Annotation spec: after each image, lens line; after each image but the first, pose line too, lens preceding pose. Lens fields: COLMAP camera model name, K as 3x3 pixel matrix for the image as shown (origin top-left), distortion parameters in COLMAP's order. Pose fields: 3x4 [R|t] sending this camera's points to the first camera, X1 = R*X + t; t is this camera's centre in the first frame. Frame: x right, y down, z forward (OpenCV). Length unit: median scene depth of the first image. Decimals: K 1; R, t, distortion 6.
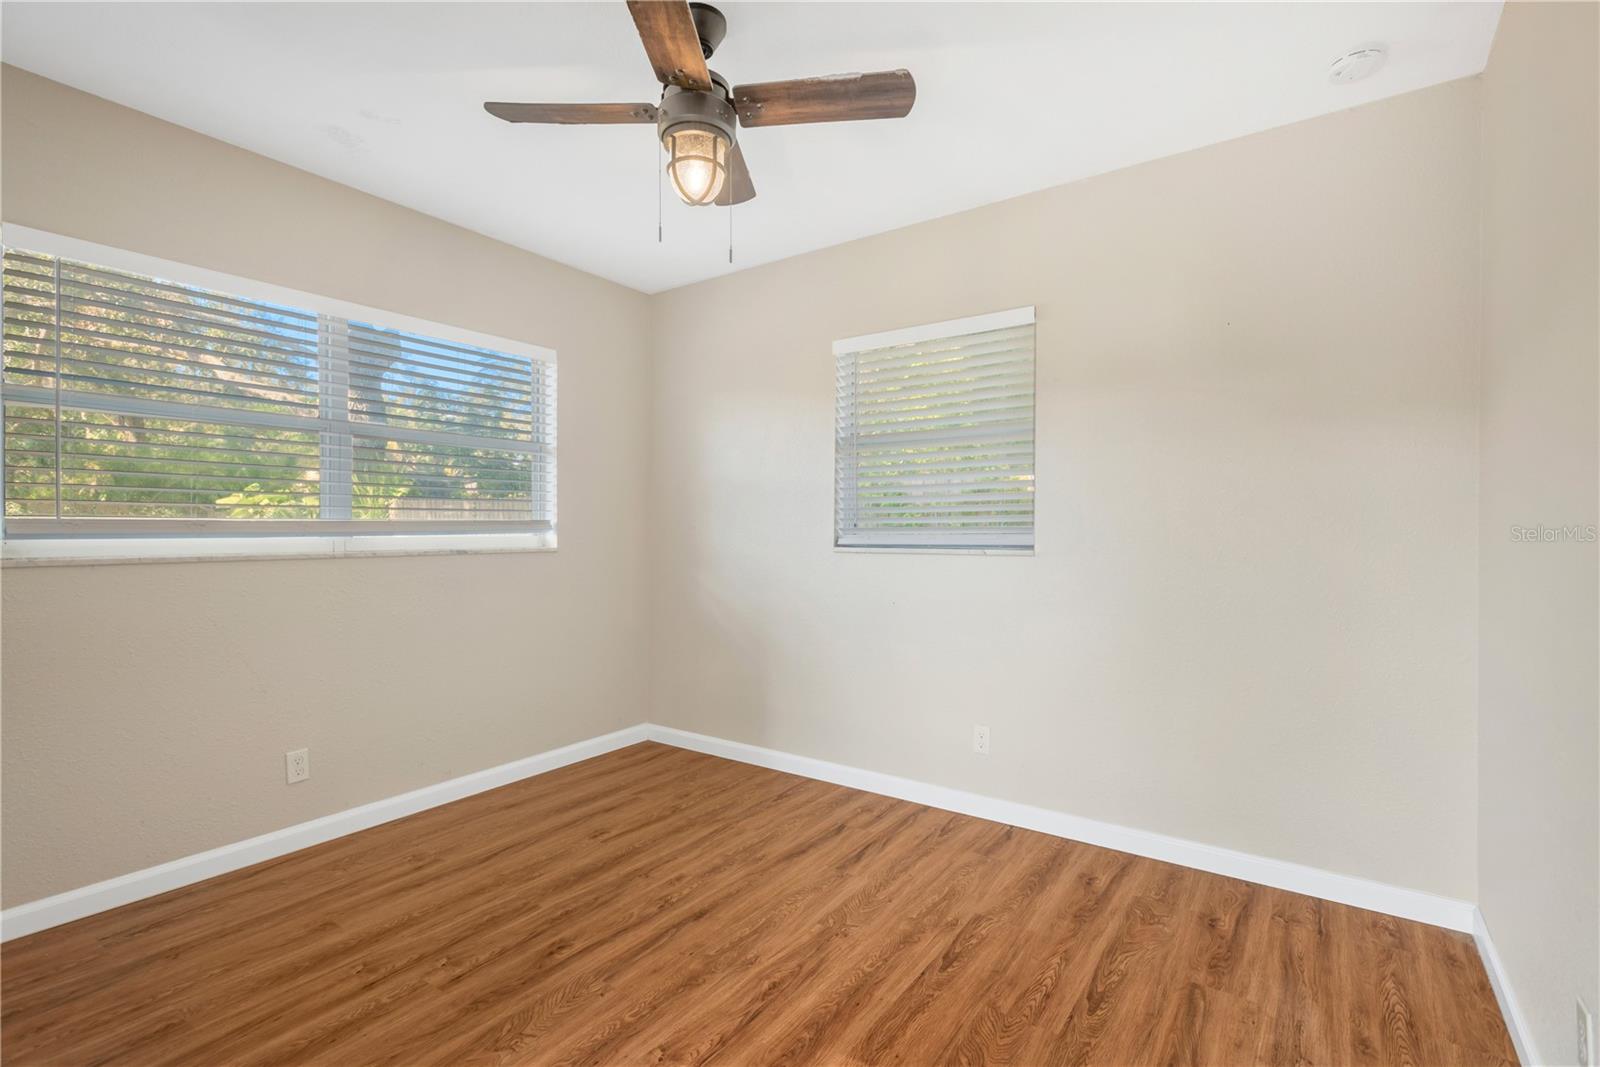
lens RADIAL K [[754.1, 0, 801.2], [0, 754.1, 530.5], [0, 0, 1]] dist [0.008657, -0.001413]
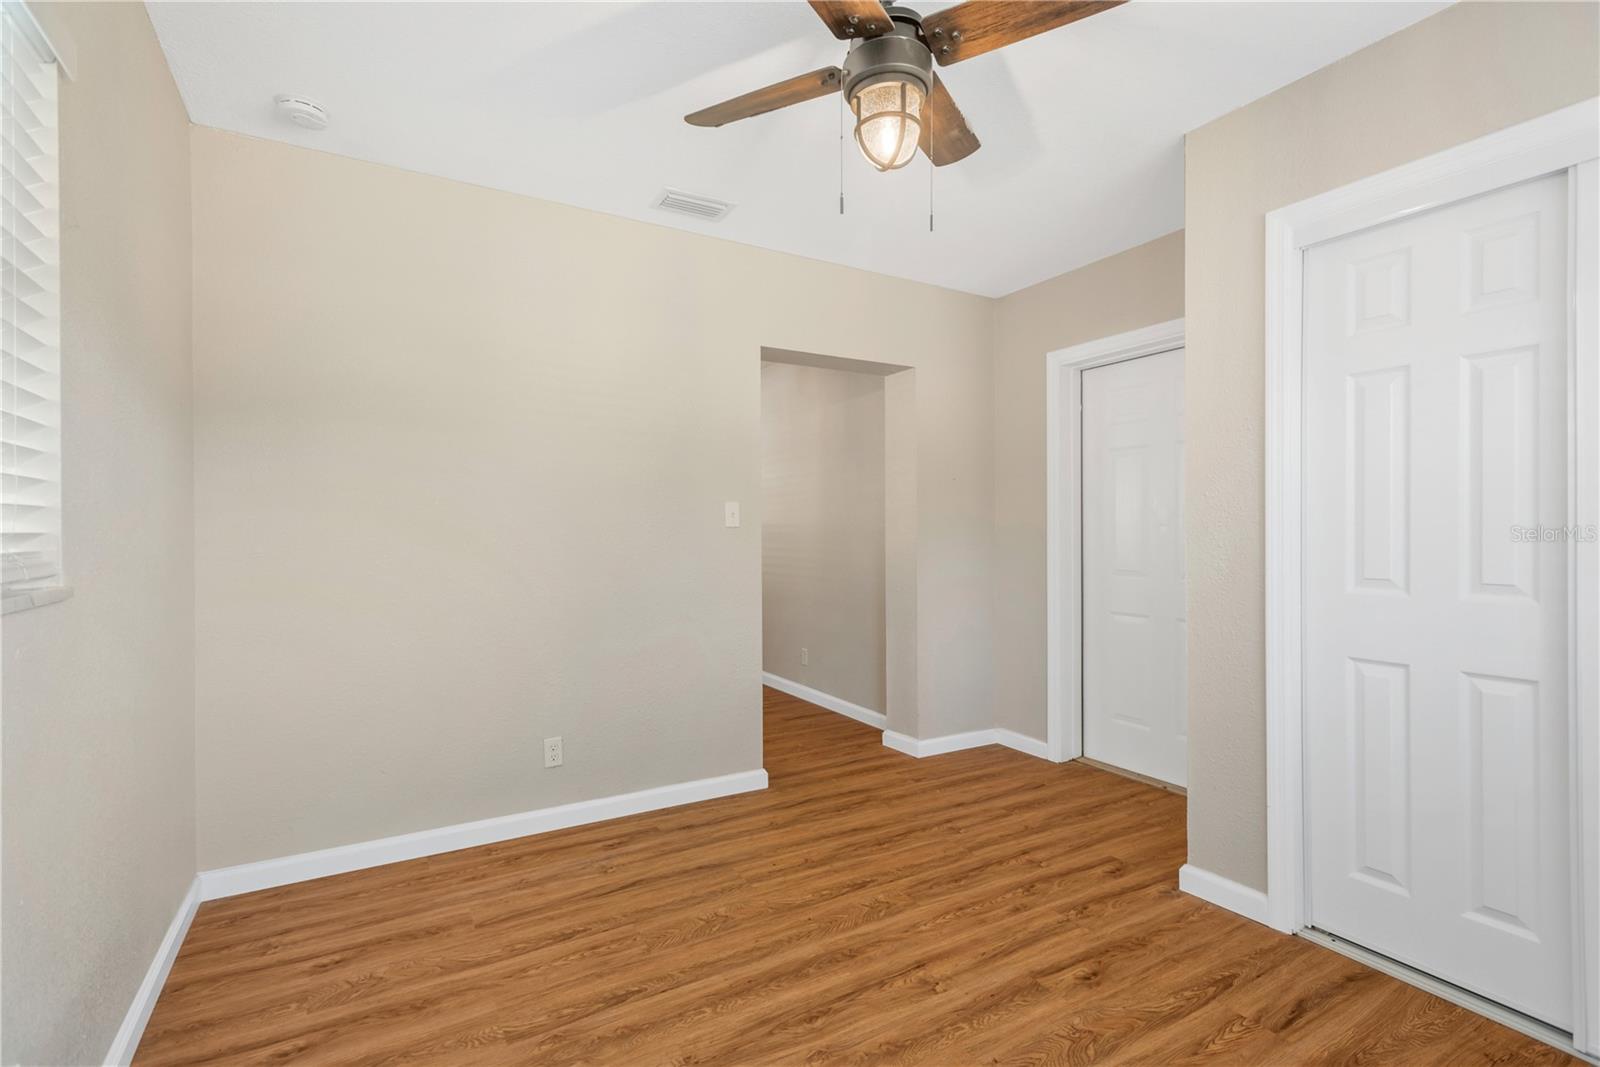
lens RADIAL K [[754.1, 0, 796.3], [0, 754.1, 532.5], [0, 0, 1]] dist [0.008657, -0.001413]
pose [[-0.908804, 0.000661, 0.417223, -0.407896], [0.001108, 0.999999, 0.000830, -0.006262], [-0.417222, 0.001217, -0.908804, 1.842414]]
